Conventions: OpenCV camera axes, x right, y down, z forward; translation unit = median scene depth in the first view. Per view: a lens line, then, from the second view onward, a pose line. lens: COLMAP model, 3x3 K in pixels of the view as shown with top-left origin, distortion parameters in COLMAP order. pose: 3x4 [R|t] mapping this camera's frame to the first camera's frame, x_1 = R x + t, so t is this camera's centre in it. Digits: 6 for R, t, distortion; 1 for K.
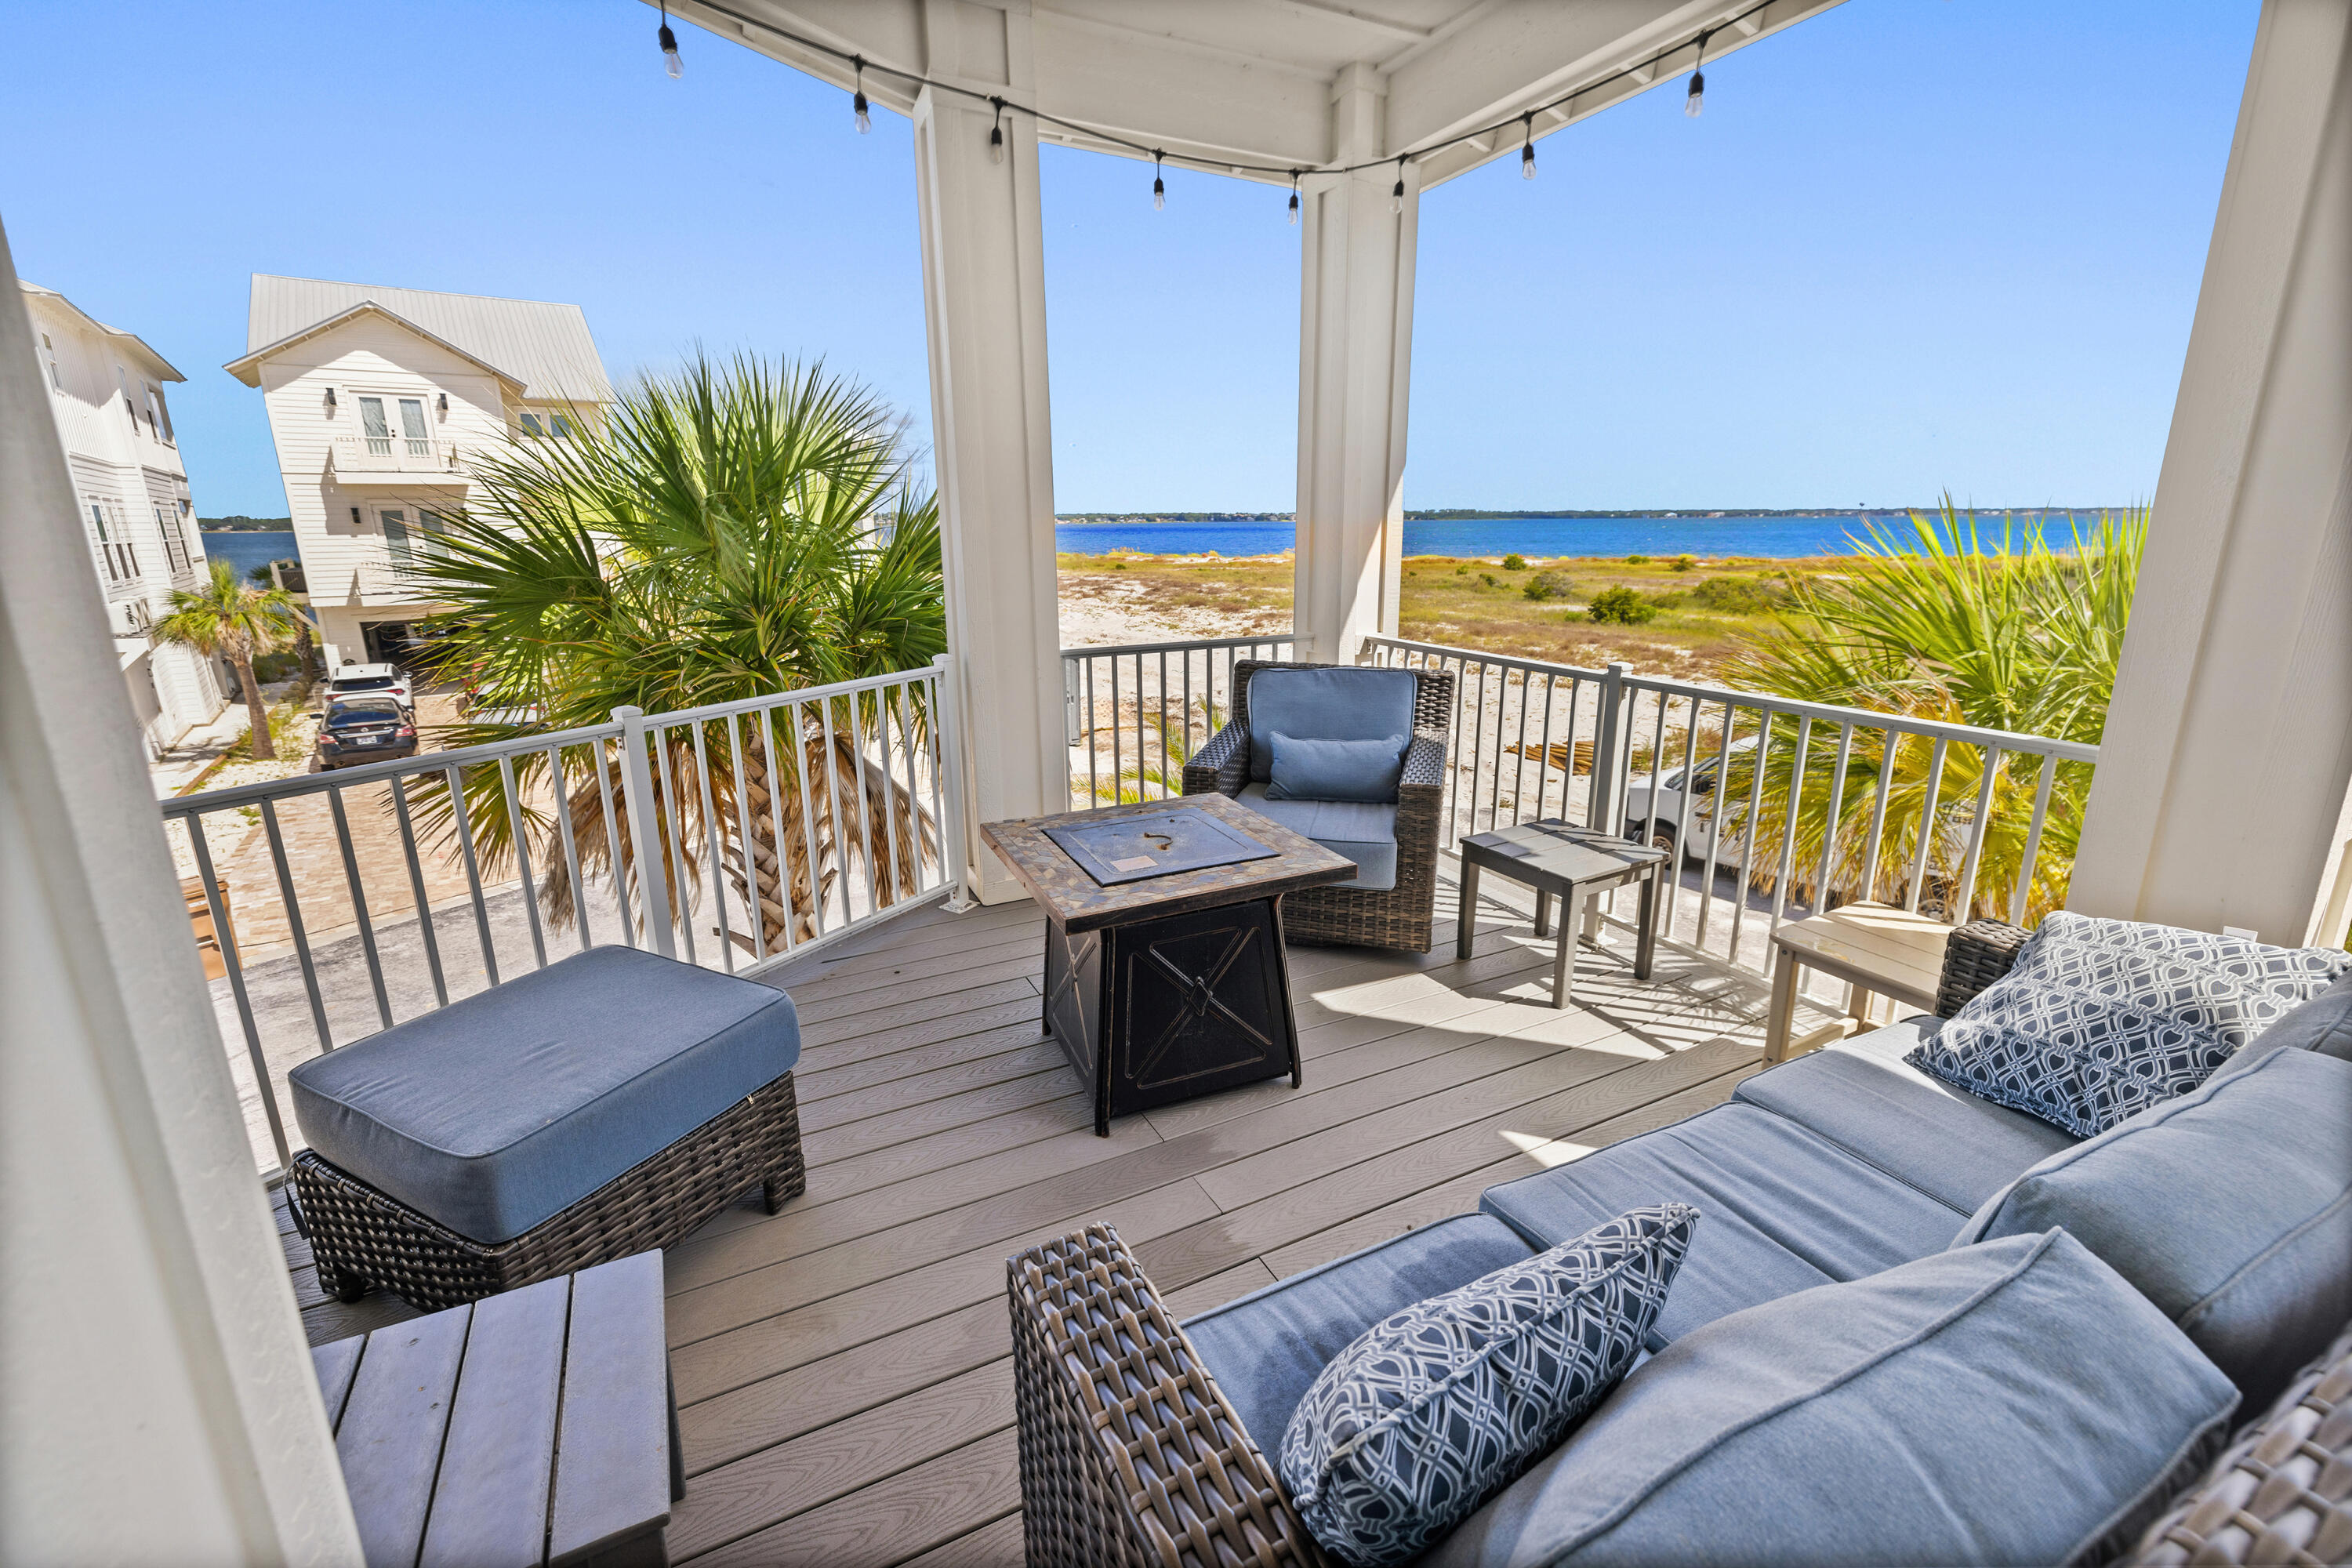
lens RADIAL K [[1002.0, 0, 1174.1], [0, 1002.0, 786.1], [0, 0, 1]] dist [0.002139, 0.000310]
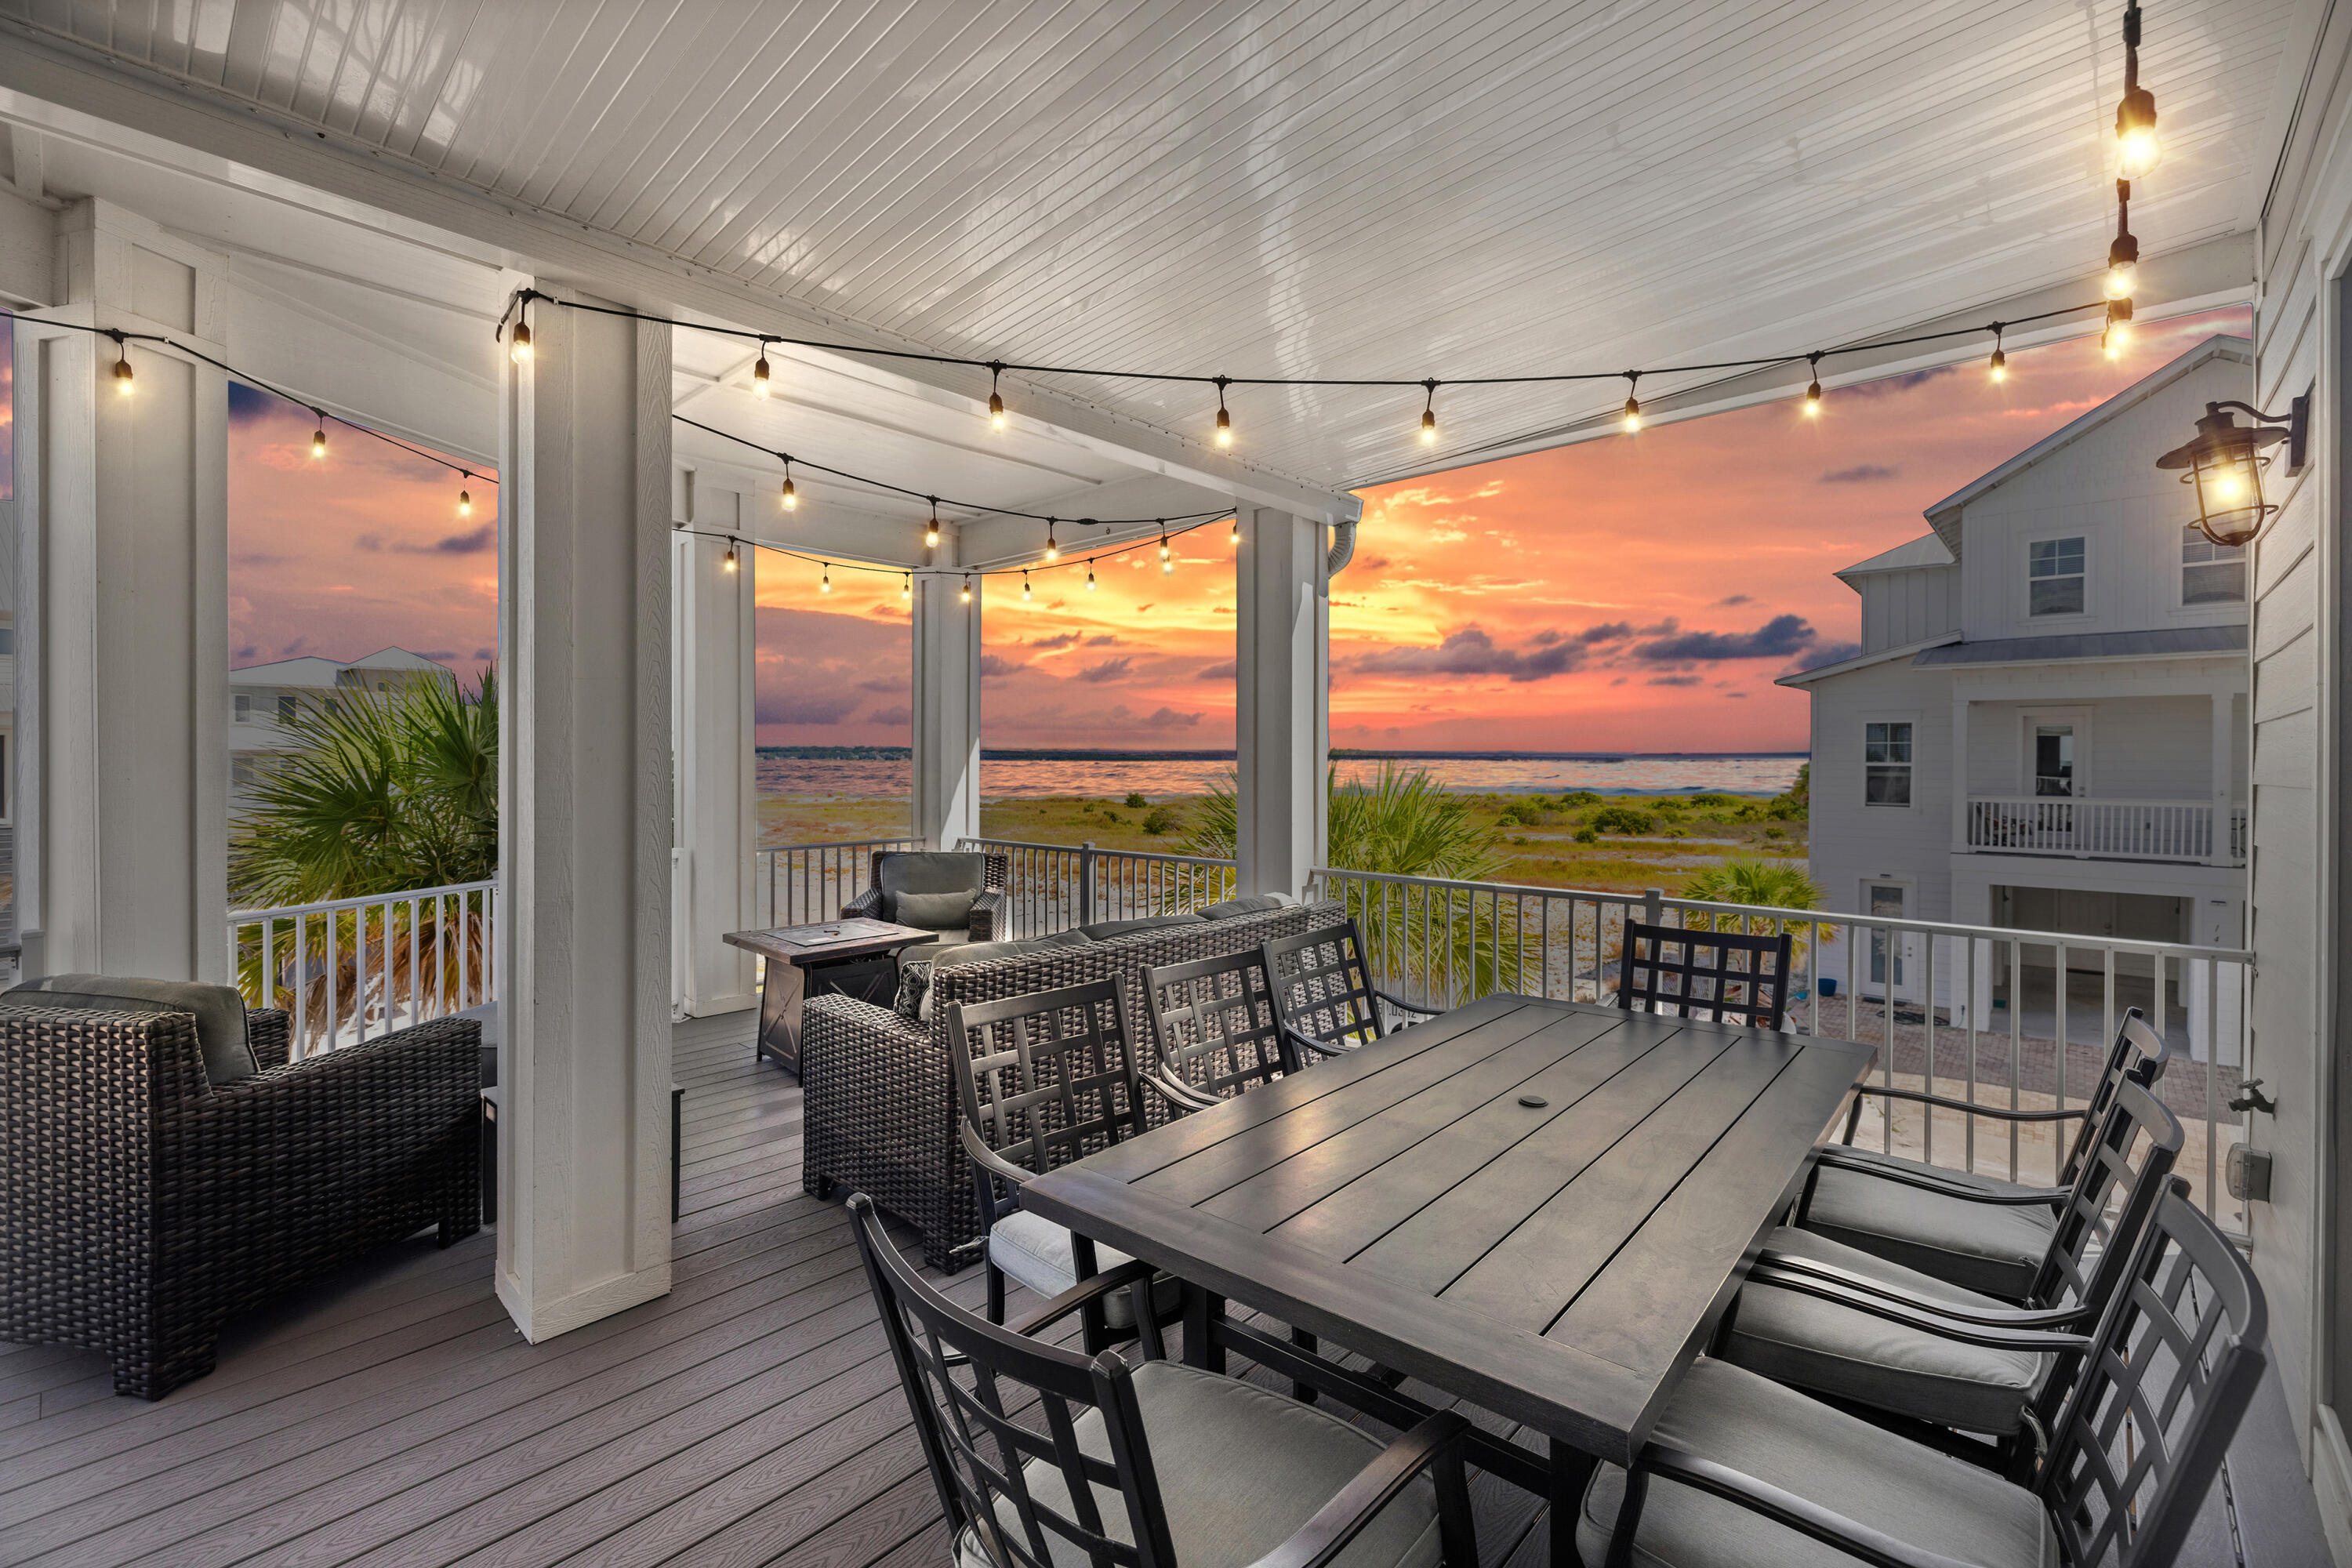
lens RADIAL K [[1002.0, 0, 1167.2], [0, 1002.0, 771.3], [0, 0, 1]] dist [0.002139, 0.000310]
pose [[0.938574, 0.007416, 0.344999, -0.048290], [0.077880, 0.969422, -0.232712, 0.154544], [-0.336175, 0.245286, 0.909297, -0.615828]]
